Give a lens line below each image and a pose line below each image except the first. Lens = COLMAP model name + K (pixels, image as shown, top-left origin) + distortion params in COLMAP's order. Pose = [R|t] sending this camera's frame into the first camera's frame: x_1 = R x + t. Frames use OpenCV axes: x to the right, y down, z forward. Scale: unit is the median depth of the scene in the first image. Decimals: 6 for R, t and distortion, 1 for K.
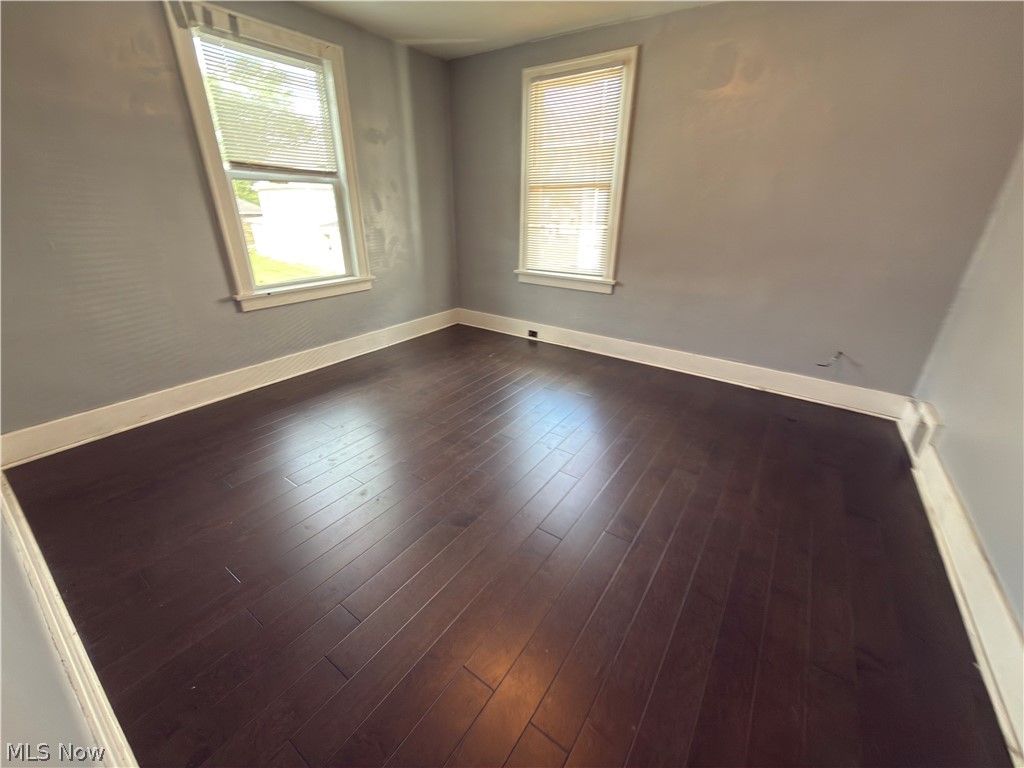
lens RADIAL K [[411.2, 0, 508.7], [0, 411.2, 381.9], [0, 0, 1]] dist [-0.001795, 0.000986]
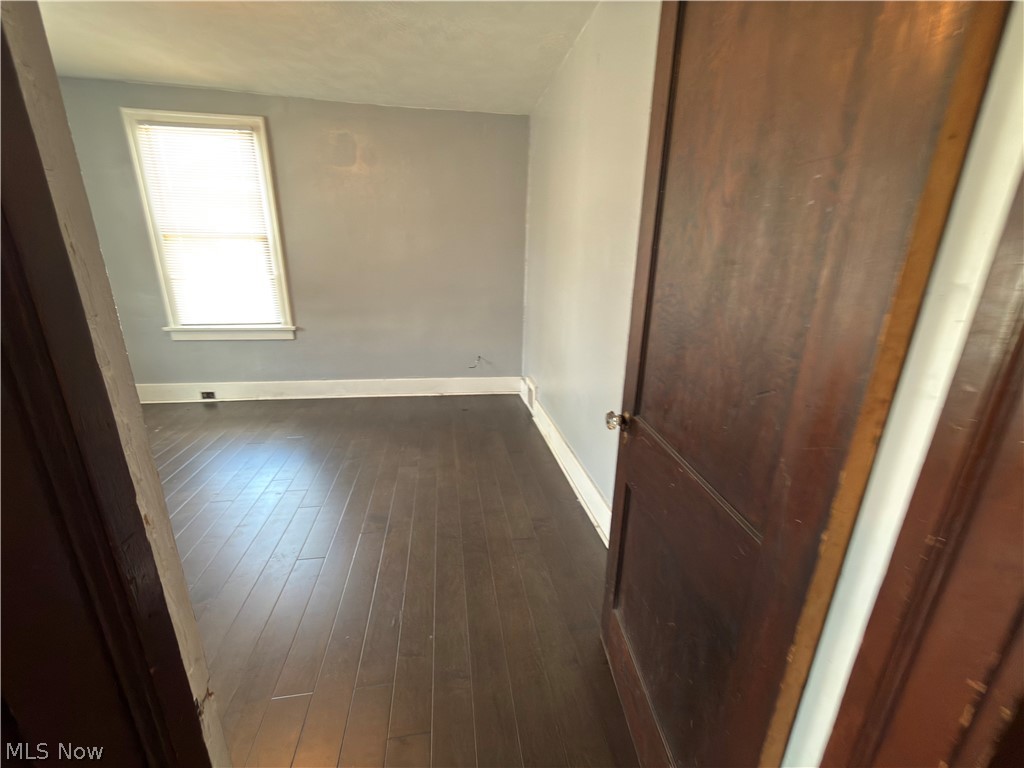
lens RADIAL K [[411.2, 0, 514.1], [0, 411.2, 382.4], [0, 0, 1]] dist [-0.001795, 0.000986]
pose [[0.709760, -0.199788, 0.675519, -0.087454], [0.267666, 0.963504, 0.003727, 0.038987], [-0.651610, 0.178168, 0.737333, -0.112701]]
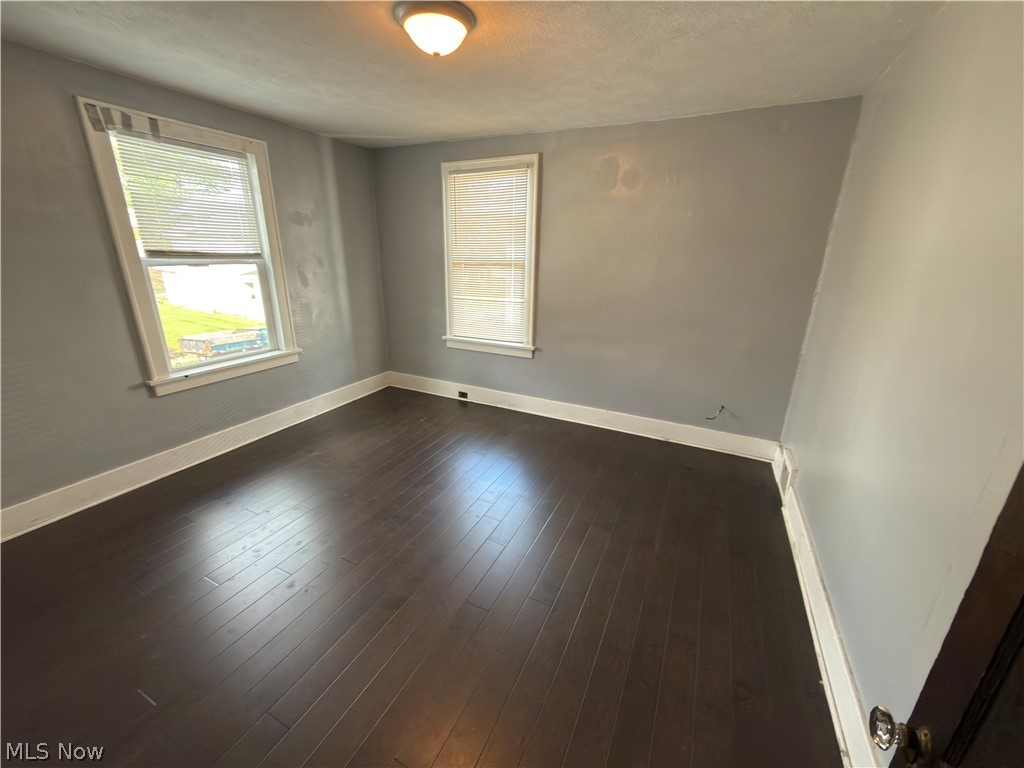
lens RADIAL K [[411.2, 0, 510.6], [0, 411.2, 381.8], [0, 0, 1]] dist [-0.001795, 0.000986]
pose [[0.987407, -0.043091, 0.152217, 0.027007], [0.057580, 0.994084, -0.092098, -0.062519], [-0.147348, 0.099703, 0.984047, -0.071004]]
